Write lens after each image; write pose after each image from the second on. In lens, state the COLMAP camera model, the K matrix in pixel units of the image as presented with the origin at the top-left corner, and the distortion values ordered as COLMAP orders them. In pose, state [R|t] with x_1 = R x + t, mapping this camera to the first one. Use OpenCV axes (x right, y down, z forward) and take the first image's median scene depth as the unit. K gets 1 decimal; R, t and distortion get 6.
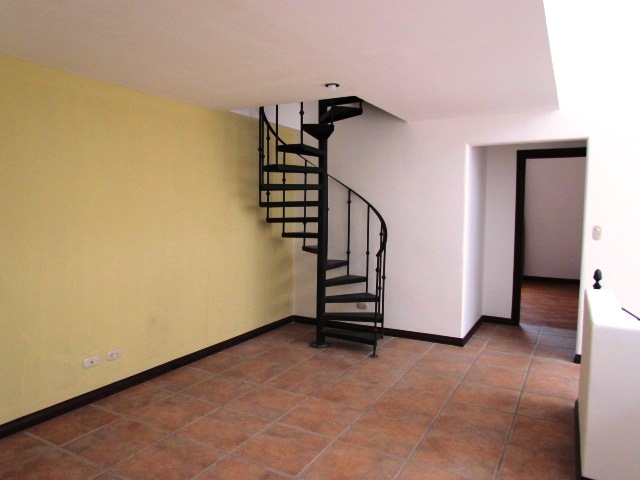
lens RADIAL K [[456.5, 0, 323.8], [0, 456.5, 240.5], [0, 0, 1]] dist [-0.033463, 0.019866]
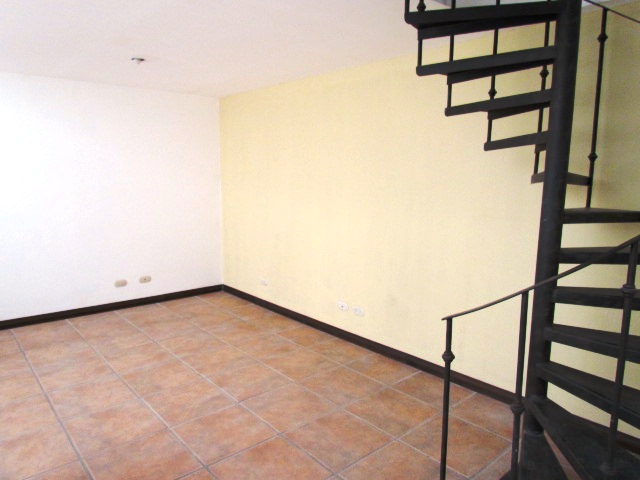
lens RADIAL K [[456.5, 0, 323.8], [0, 456.5, 240.5], [0, 0, 1]] dist [-0.033463, 0.019866]
pose [[-0.341716, 0.121496, -0.931917, 0.650949], [-0.082838, 0.983855, 0.158643, -0.101846], [0.936145, 0.131409, -0.326135, 1.363234]]
